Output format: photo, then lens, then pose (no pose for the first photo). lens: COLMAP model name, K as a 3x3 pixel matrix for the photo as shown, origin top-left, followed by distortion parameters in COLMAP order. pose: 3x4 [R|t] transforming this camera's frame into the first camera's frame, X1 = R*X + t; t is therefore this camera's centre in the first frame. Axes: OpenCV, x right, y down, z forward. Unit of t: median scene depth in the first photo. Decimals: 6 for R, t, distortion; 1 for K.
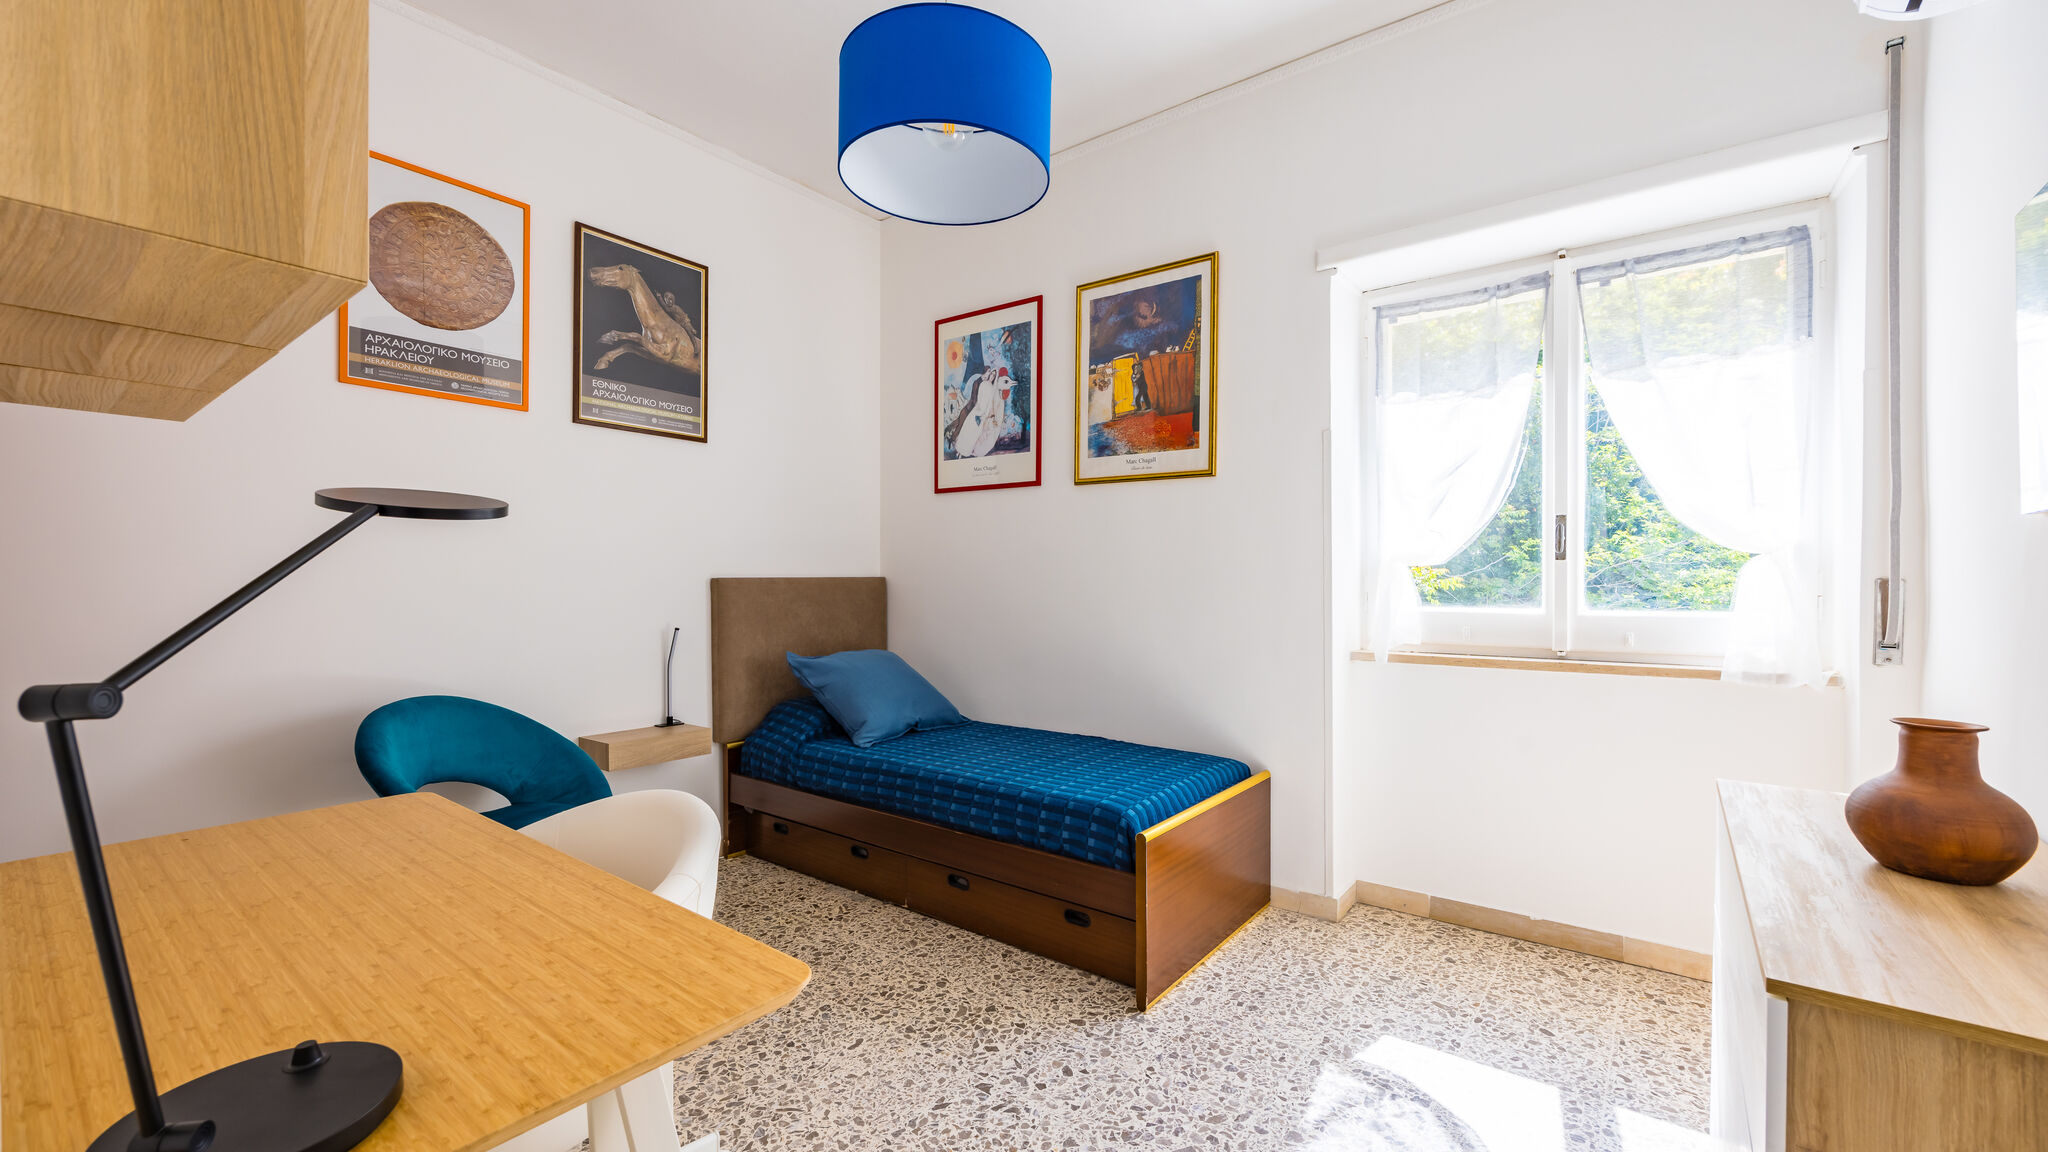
lens RADIAL K [[864.3, 0, 1017.7], [0, 864.3, 584.0], [0, 0, 1]] dist [0.001469, -0.001221]
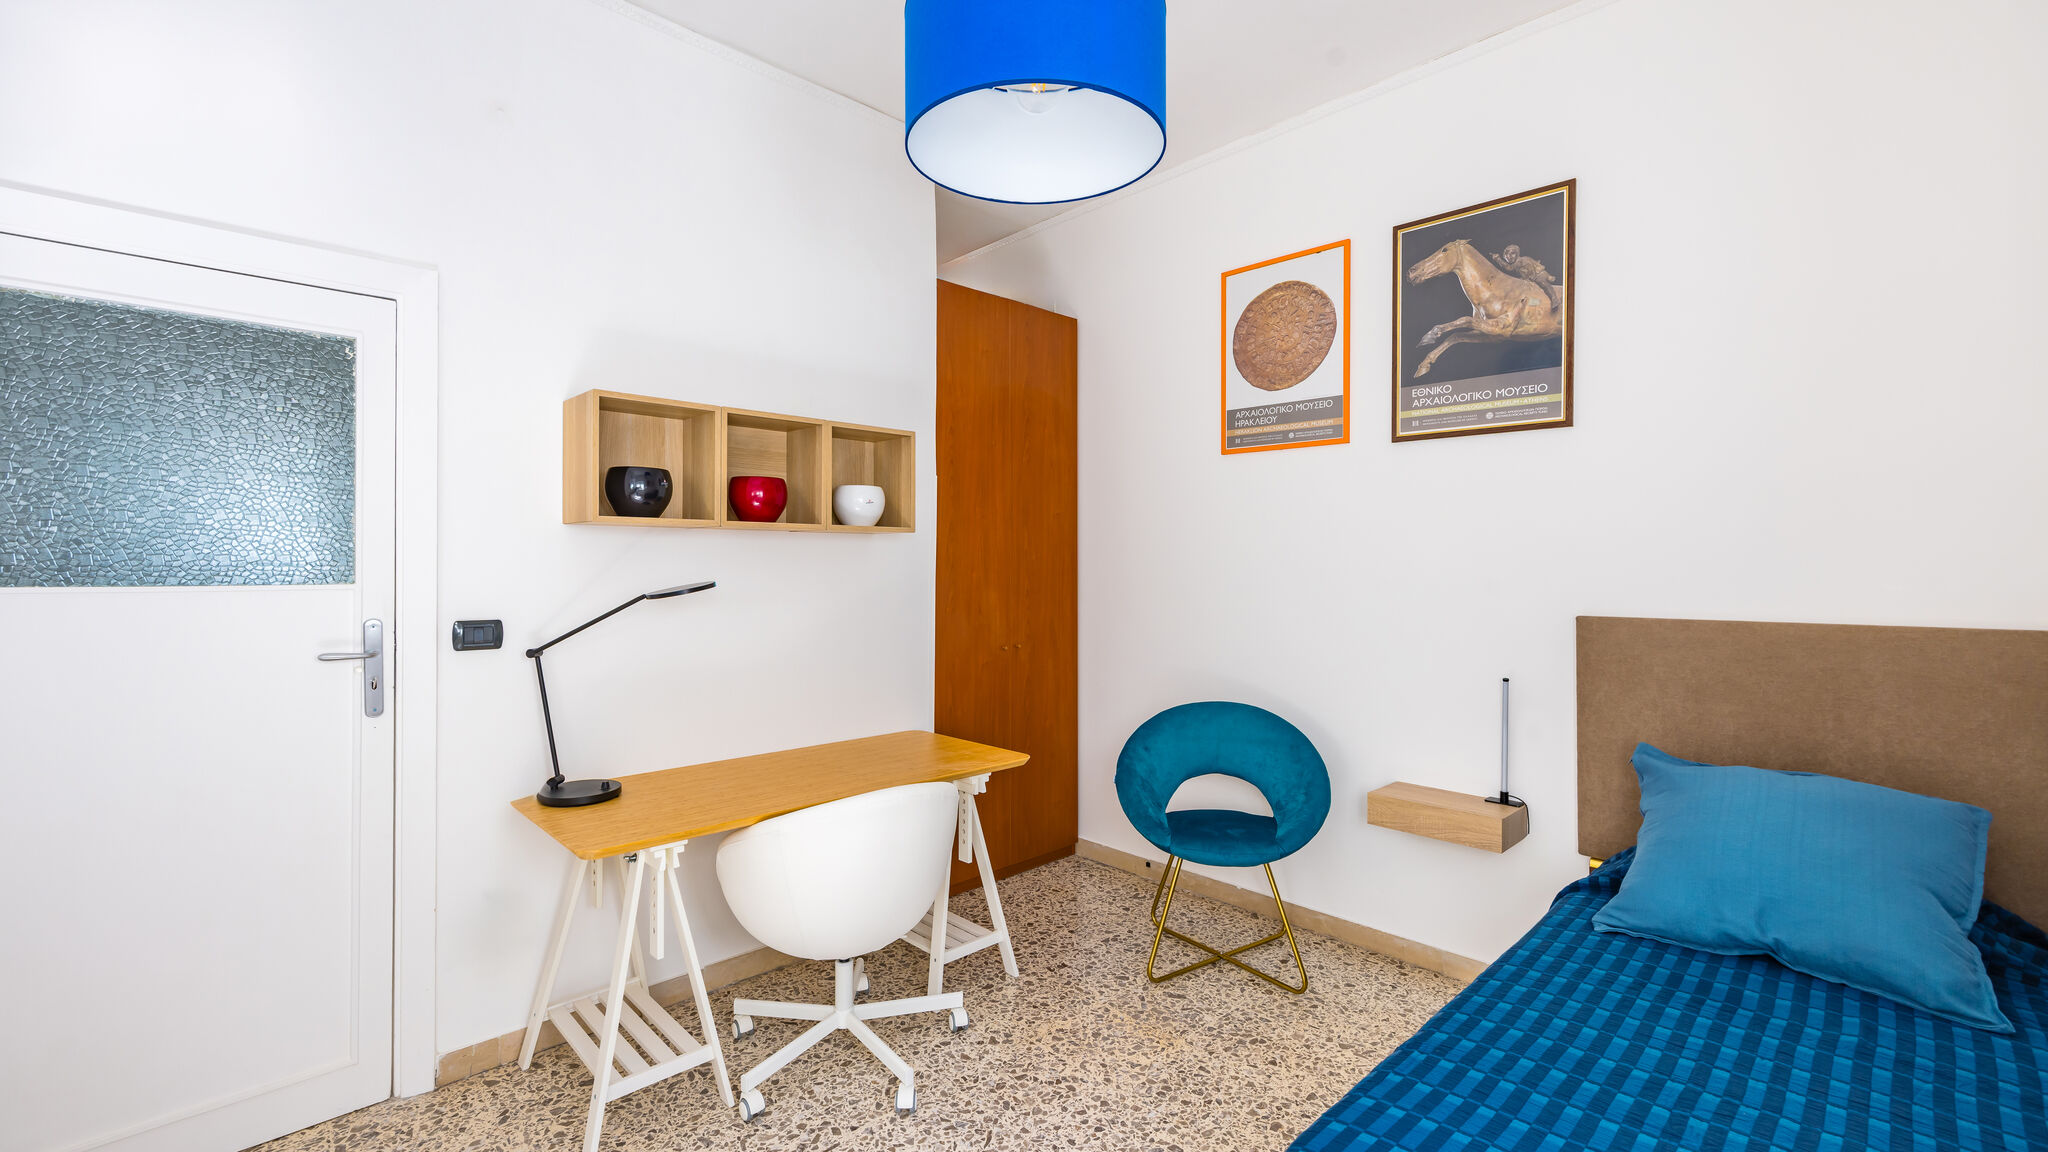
lens RADIAL K [[864.3, 0, 1002.1], [0, 864.3, 563.1], [0, 0, 1]] dist [0.001469, -0.001221]
pose [[-0.165730, -0.003474, -0.986165, 0.445551], [-0.001362, 0.999994, -0.003294, -0.049559], [0.986170, 0.000798, -0.165734, 0.689713]]
